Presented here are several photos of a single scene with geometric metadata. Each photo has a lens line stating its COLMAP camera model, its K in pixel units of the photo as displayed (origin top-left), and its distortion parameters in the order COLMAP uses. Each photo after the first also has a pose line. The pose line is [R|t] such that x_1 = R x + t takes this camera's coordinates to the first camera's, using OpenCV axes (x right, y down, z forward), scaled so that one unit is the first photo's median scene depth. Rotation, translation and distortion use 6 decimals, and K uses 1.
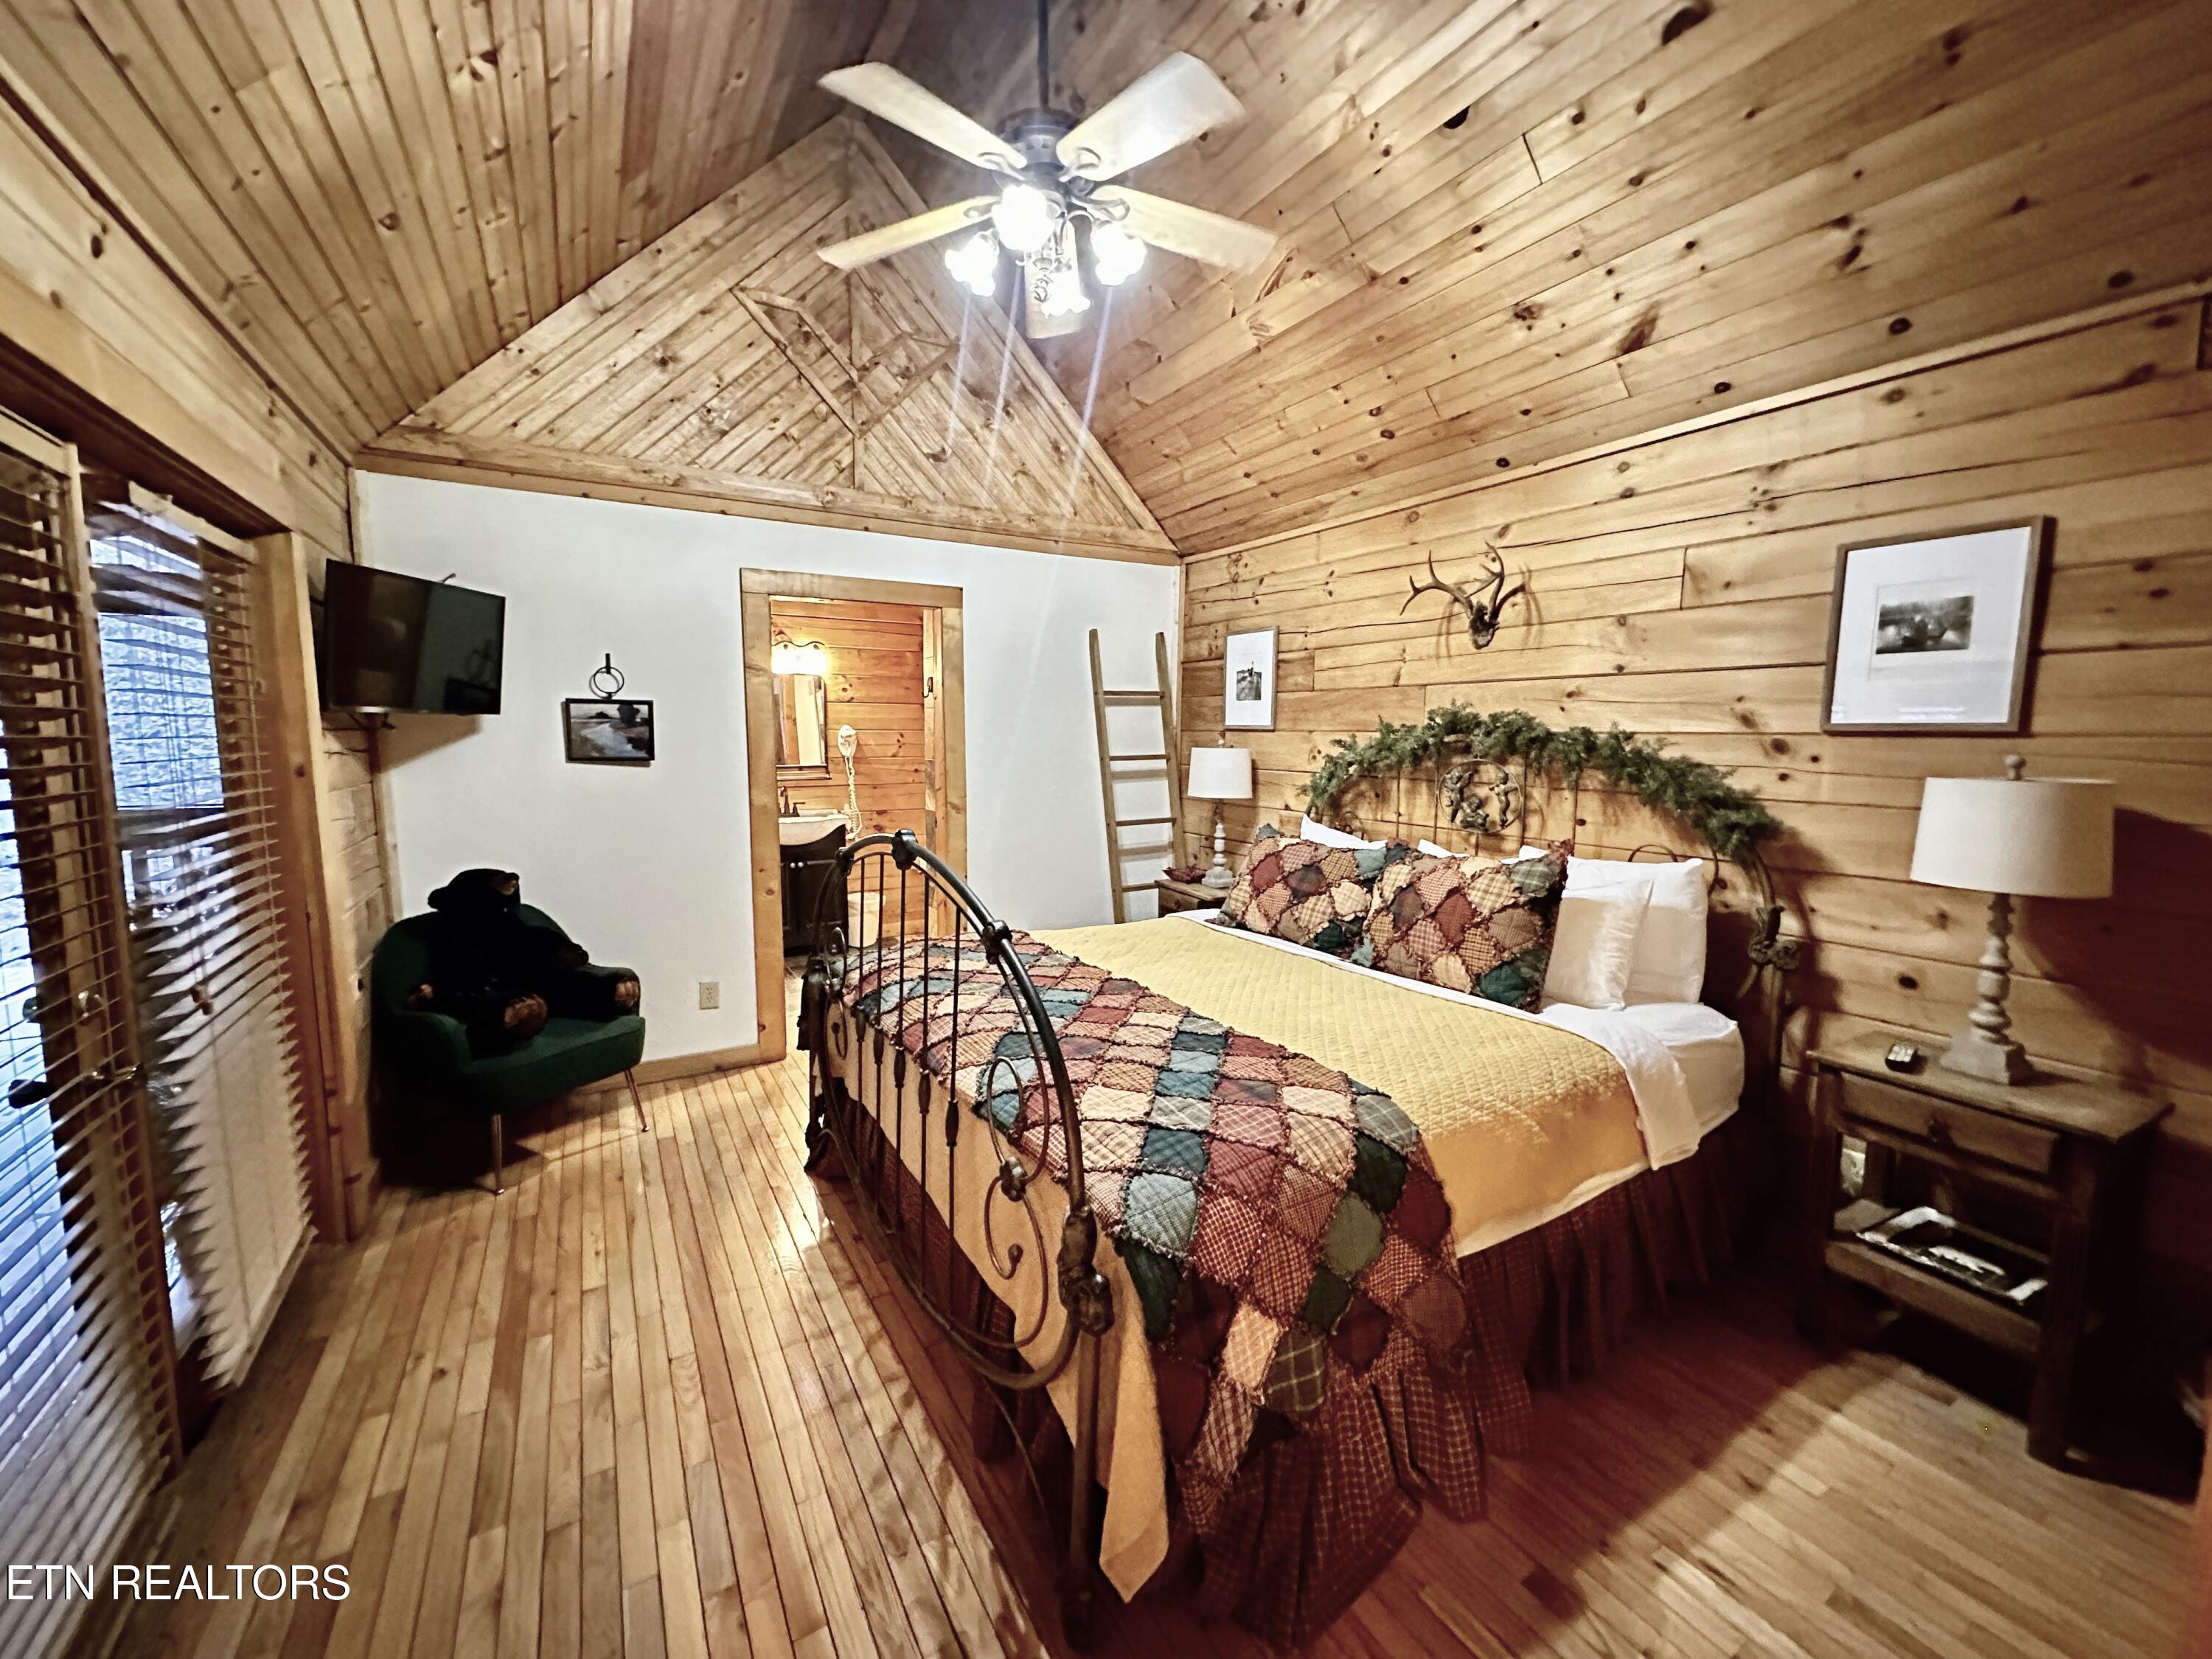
lens RADIAL K [[883.0, 0, 1106.4], [0, 883.0, 829.0], [0, 0, 1]] dist [-0.000183, 0.000652]
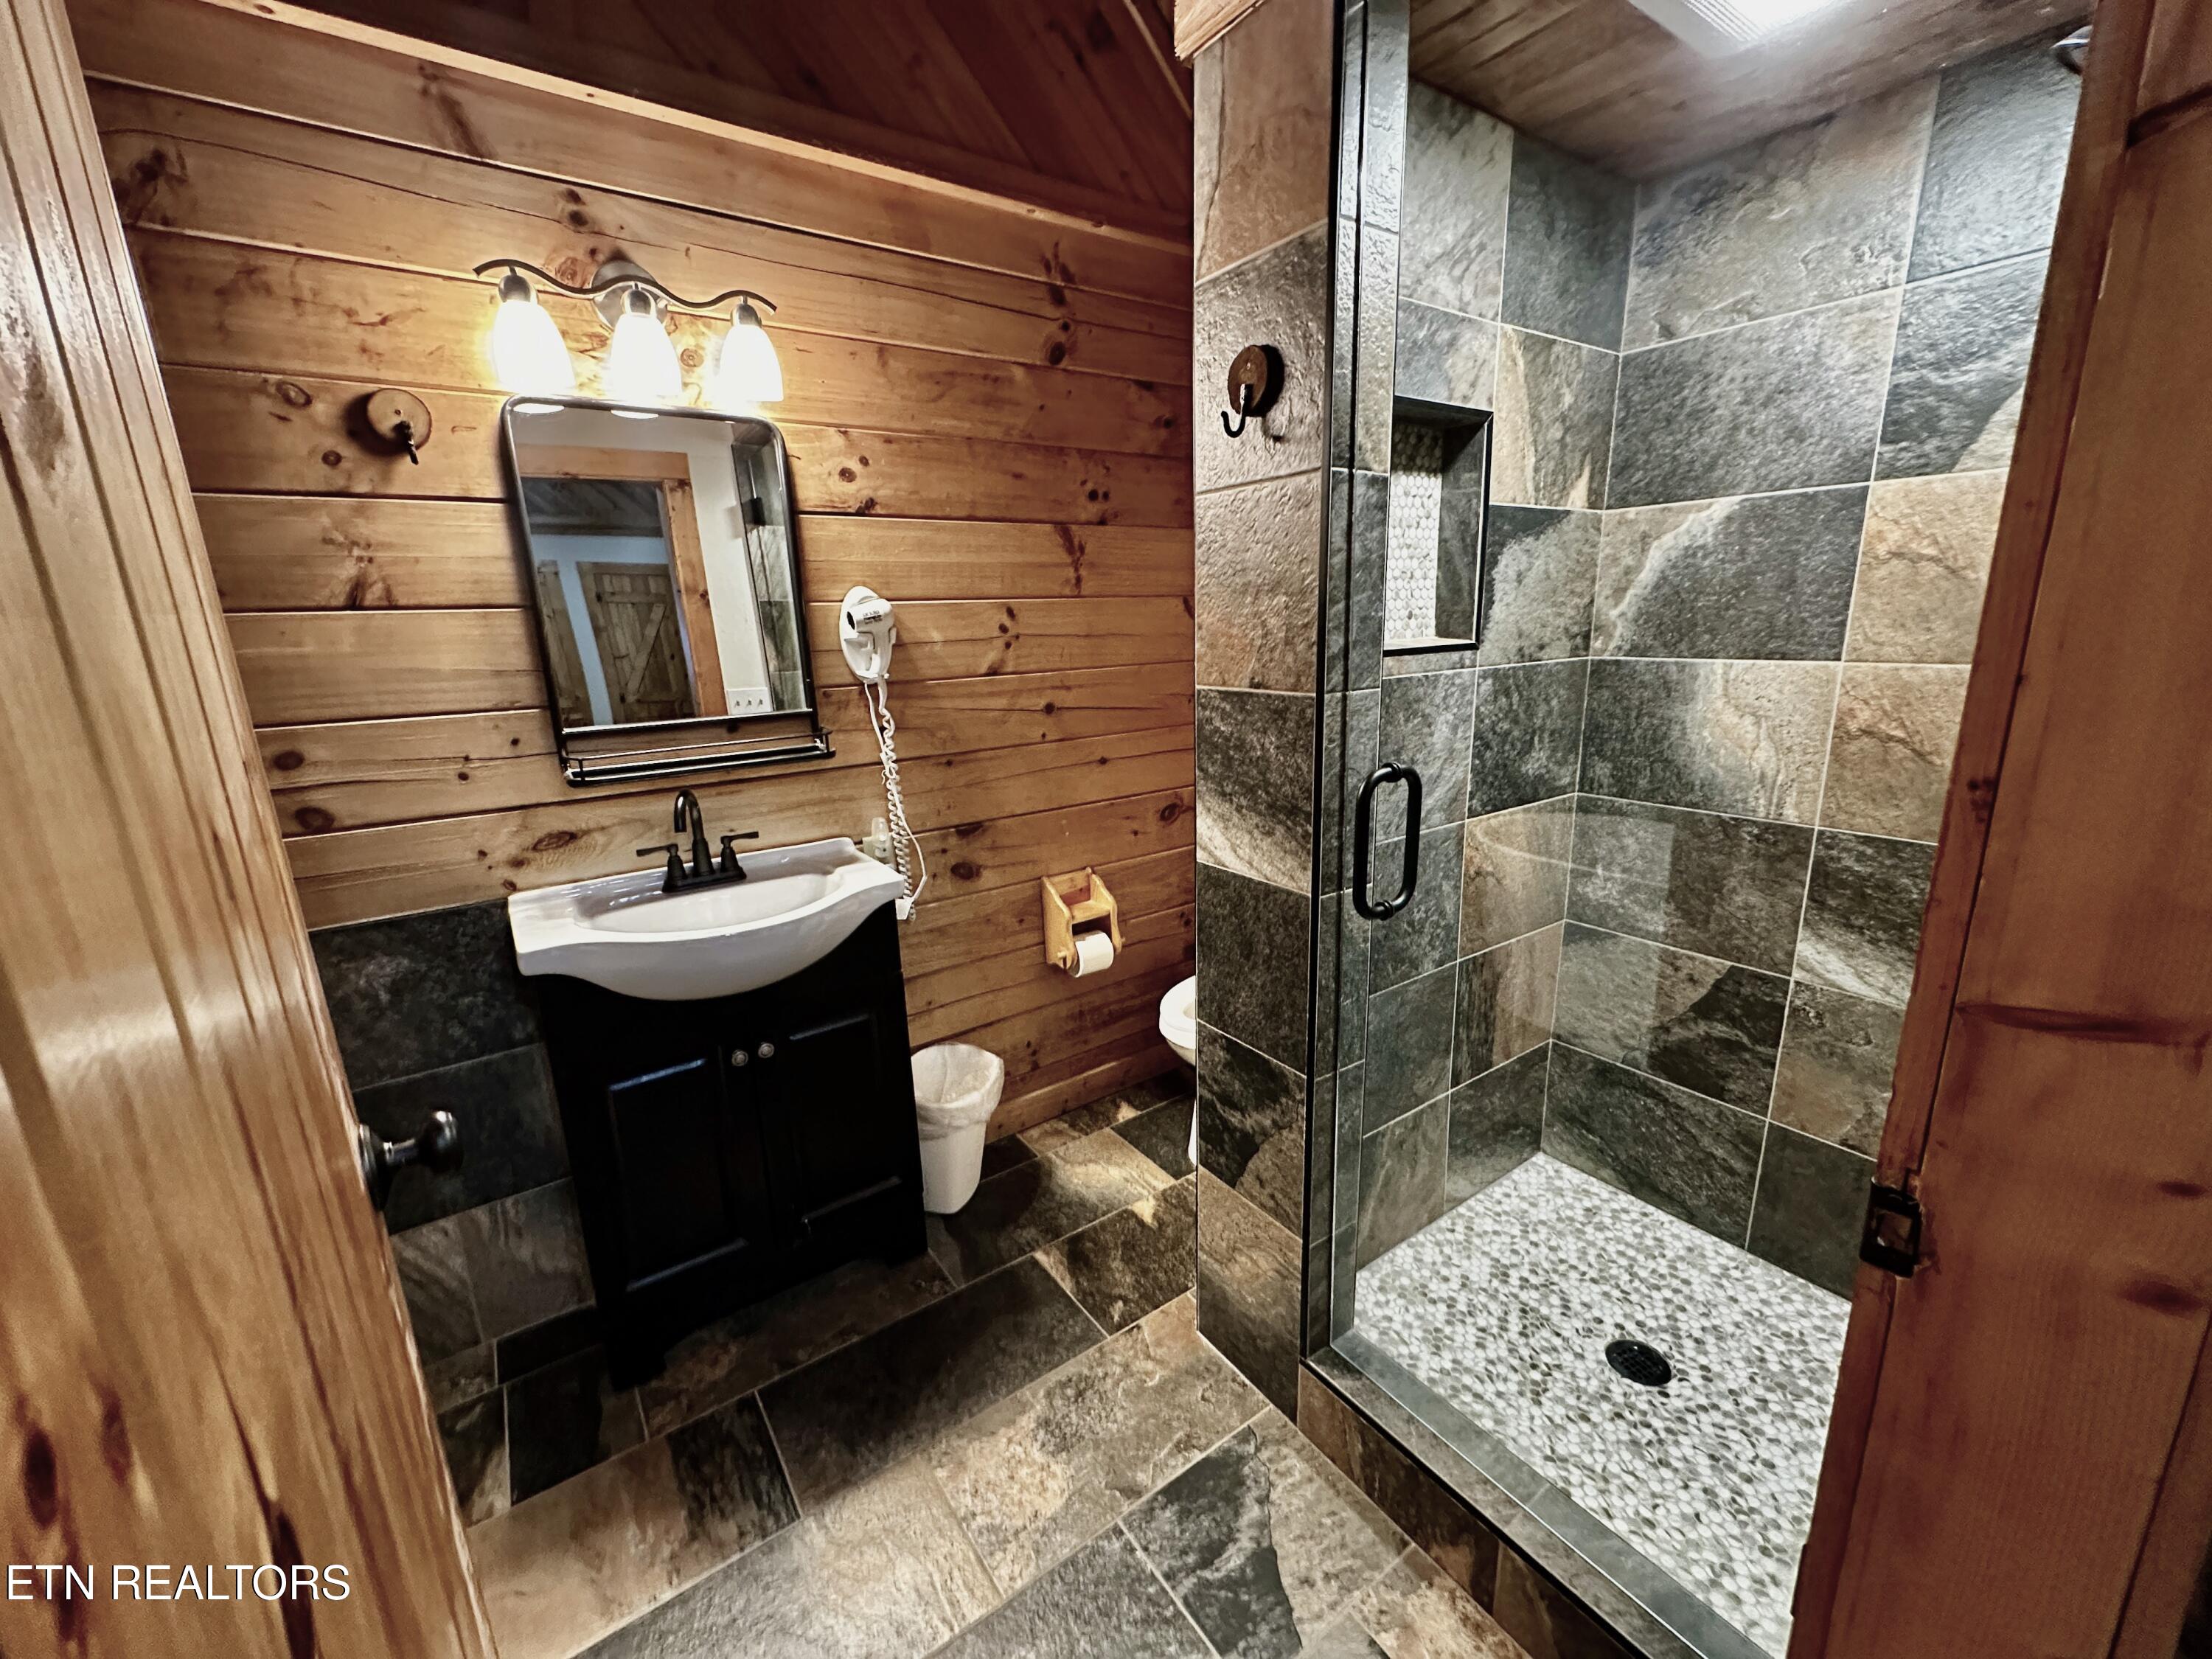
lens RADIAL K [[883.0, 0, 1108.5], [0, 883.0, 831.2], [0, 0, 1]] dist [-0.000183, 0.000652]
pose [[0.996308, -0.053670, 0.067004, -0.228504], [0.045039, 0.991227, 0.124256, -0.062986], [-0.073085, -0.120779, 0.989985, 0.652022]]
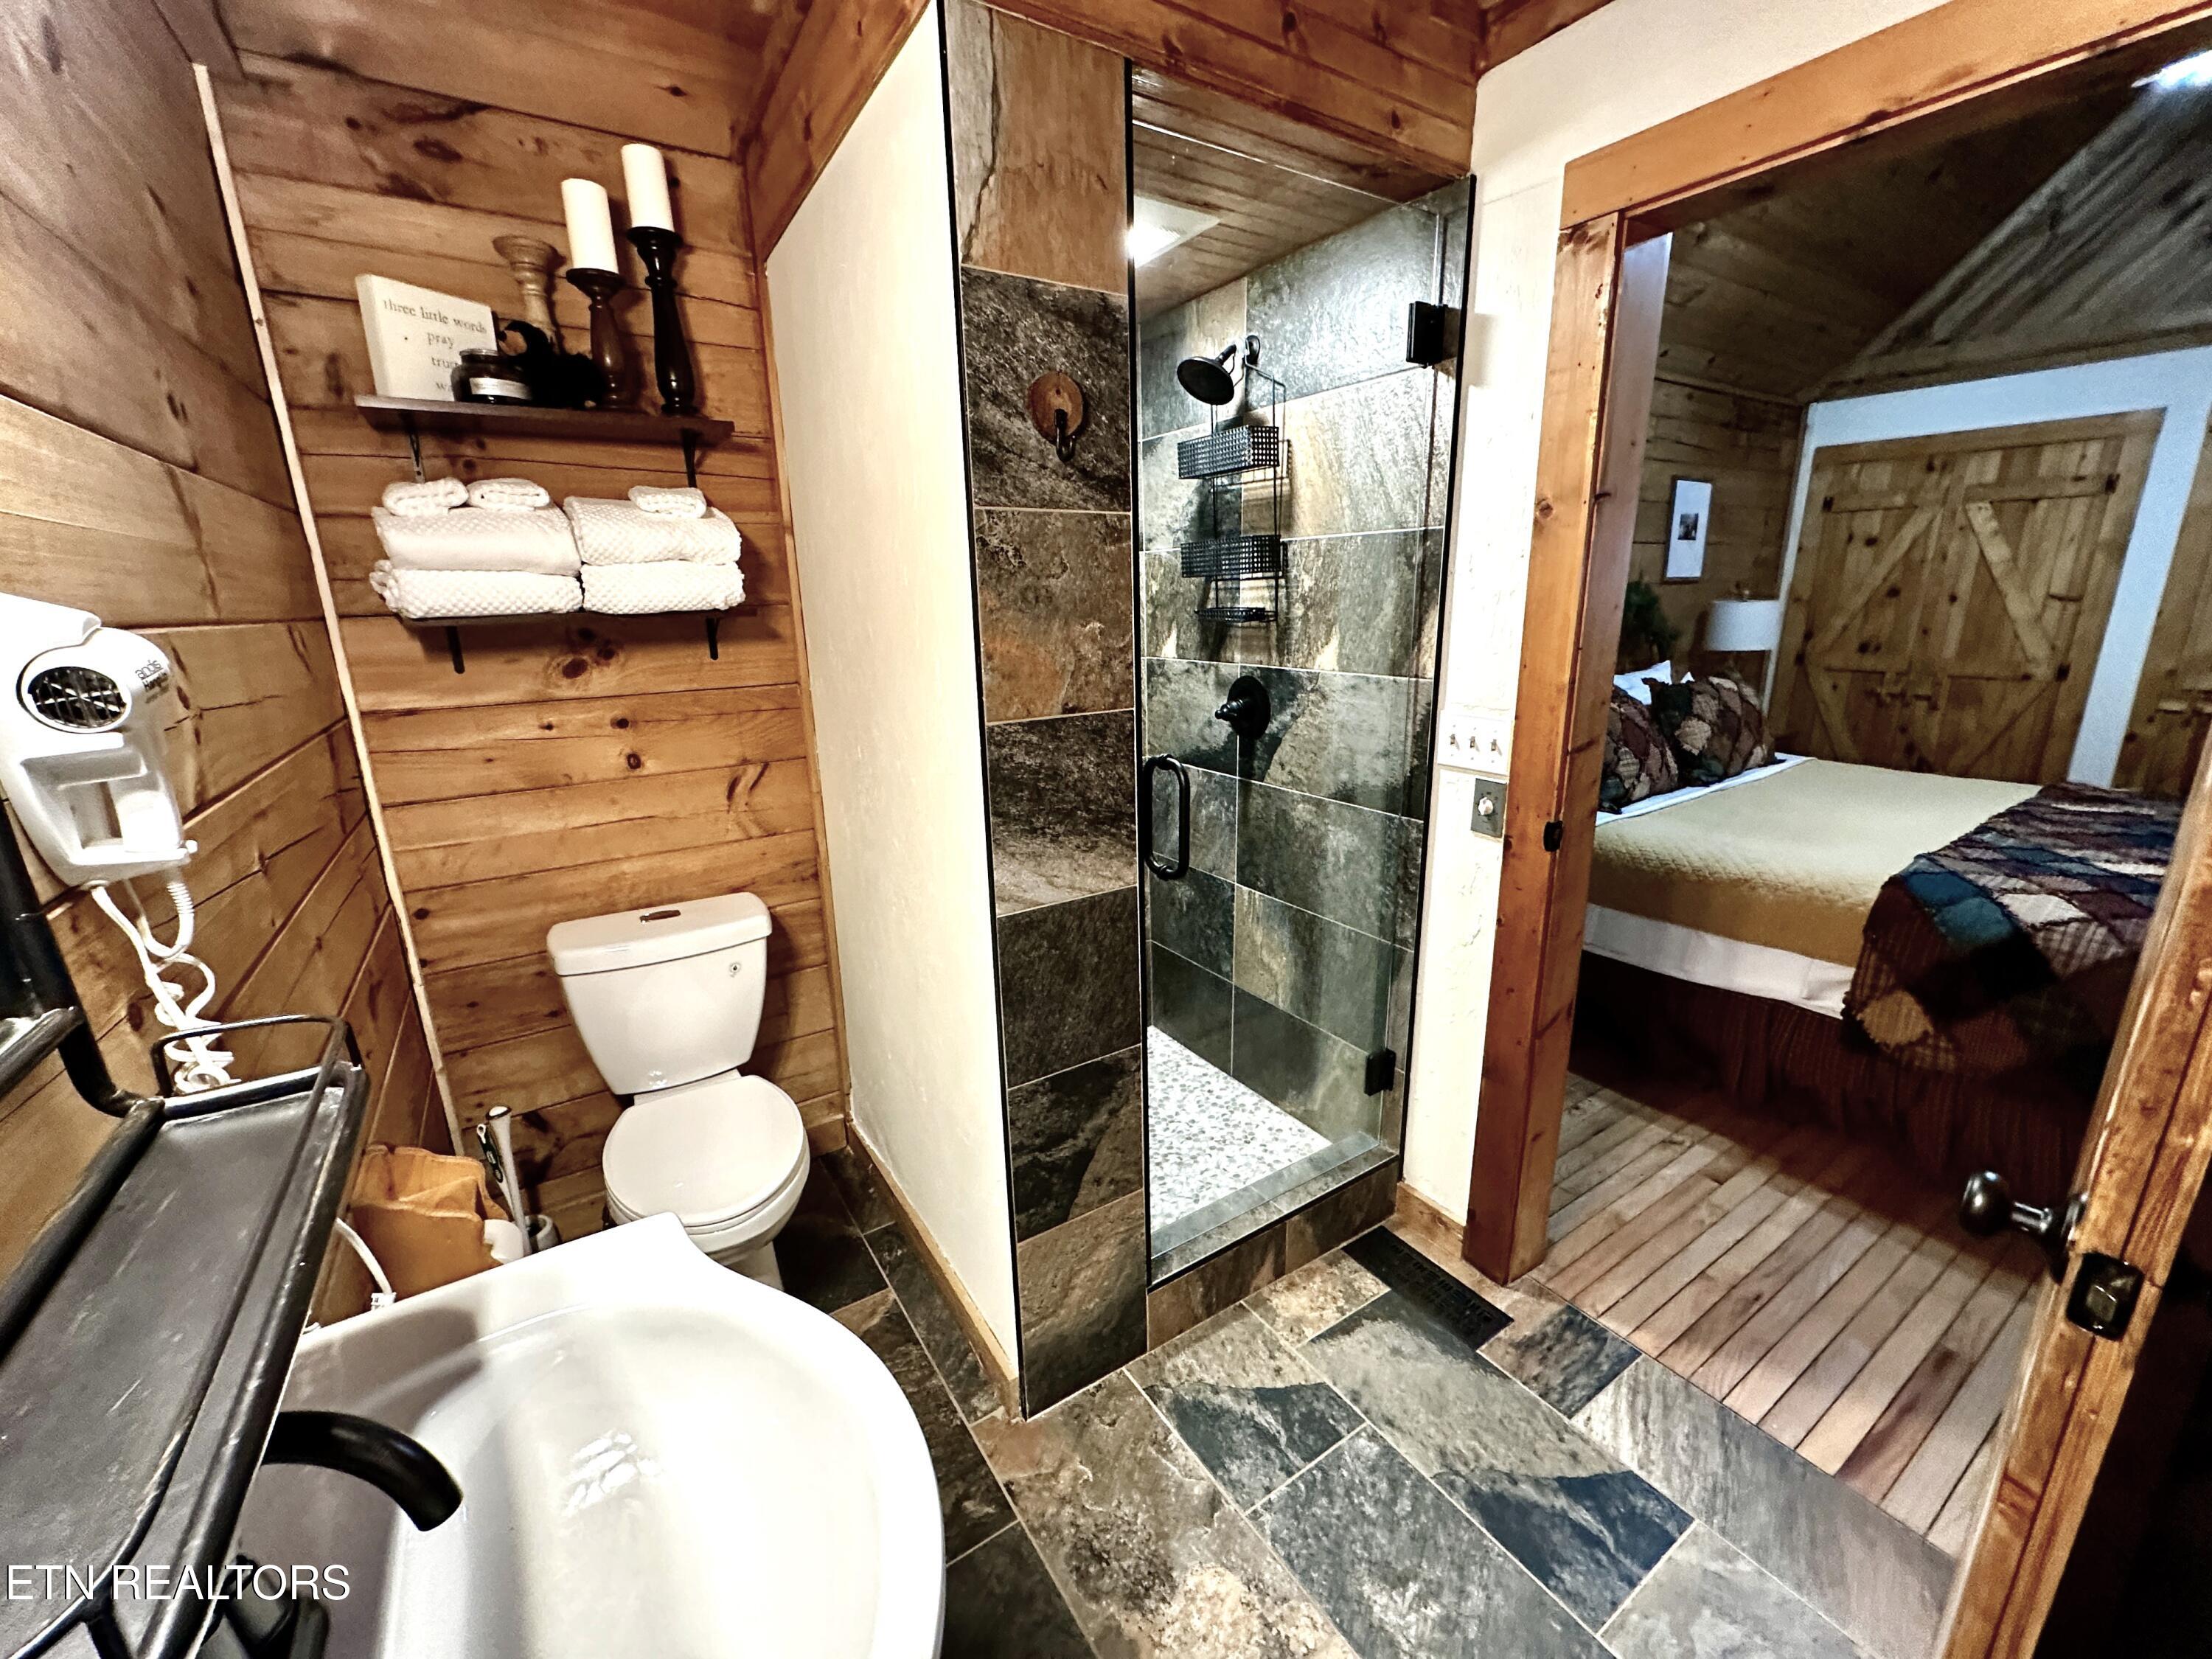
lens RADIAL K [[883.0, 0, 1108.7], [0, 883.0, 827.9], [0, 0, 1]] dist [-0.000183, 0.000652]
pose [[-0.043624, -0.260392, 0.964517, -0.563557], [0.132402, 0.955413, 0.263923, -0.134604], [-0.990236, 0.139218, -0.007202, 1.080316]]
